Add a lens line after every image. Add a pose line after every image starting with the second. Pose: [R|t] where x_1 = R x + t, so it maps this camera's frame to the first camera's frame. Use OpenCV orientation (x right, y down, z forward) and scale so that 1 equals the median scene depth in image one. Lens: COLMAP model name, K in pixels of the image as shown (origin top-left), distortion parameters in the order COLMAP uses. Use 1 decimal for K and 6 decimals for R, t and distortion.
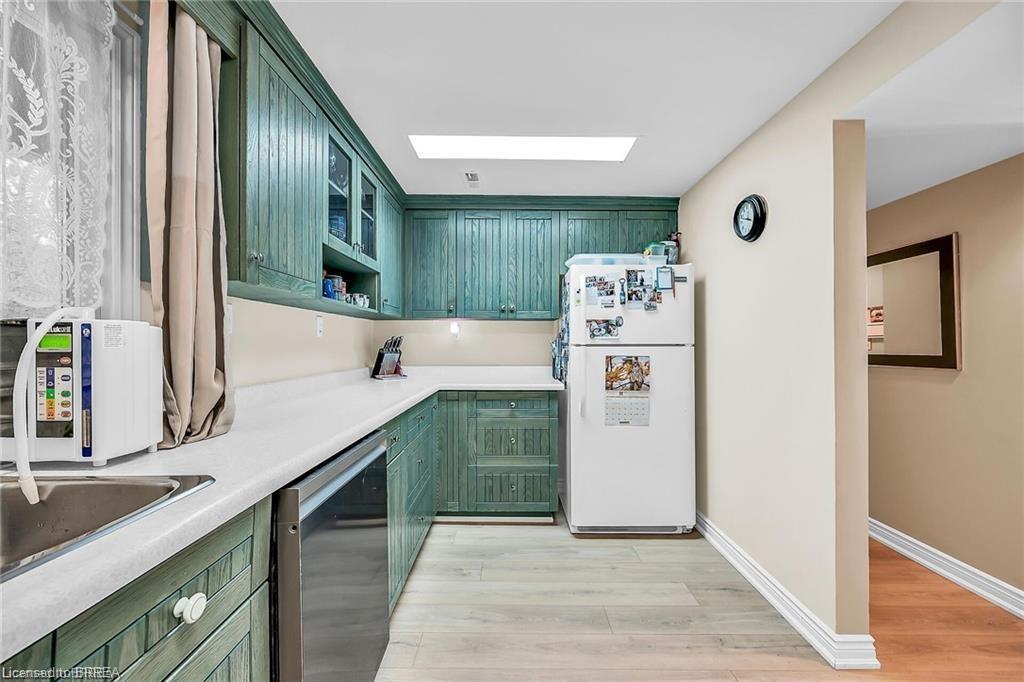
lens RADIAL K [[409.7, 0, 513.1], [0, 409.7, 344.7], [0, 0, 1]] dist [0.003193, 0.000417]
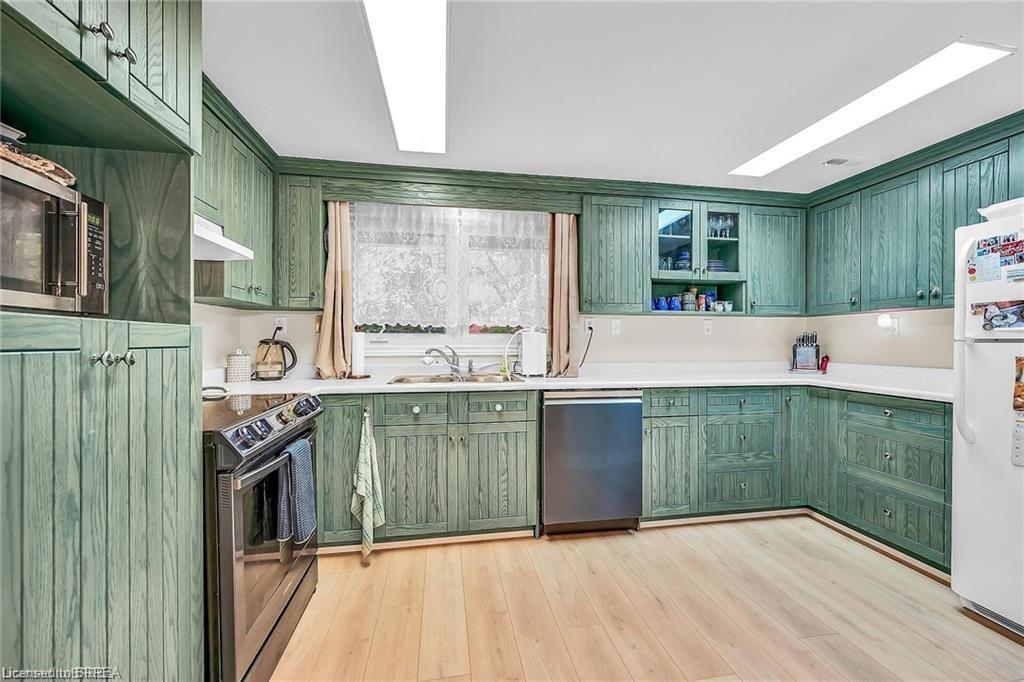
lens RADIAL K [[409.7, 0, 514.7], [0, 409.7, 341.9], [0, 0, 1]] dist [0.003193, 0.000417]
pose [[0.173349, 0.003143, -0.984855, 0.720650], [-0.004531, 0.999987, 0.002394, 0.005558], [0.984850, 0.004047, 0.173361, 0.114820]]
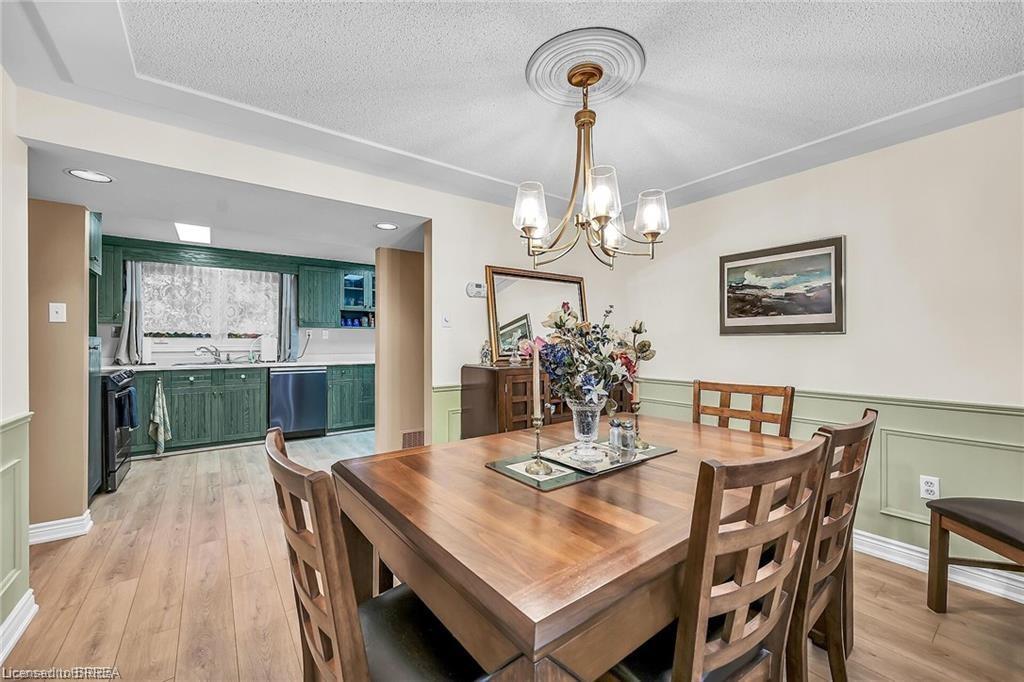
lens RADIAL K [[409.7, 0, 502.2], [0, 409.7, 343.1], [0, 0, 1]] dist [0.003193, 0.000417]
pose [[0.580221, 0.002470, -0.814456, 1.940421], [-0.004118, 0.999992, 0.000099, 0.003779], [0.814449, 0.003297, 0.580226, 0.119535]]
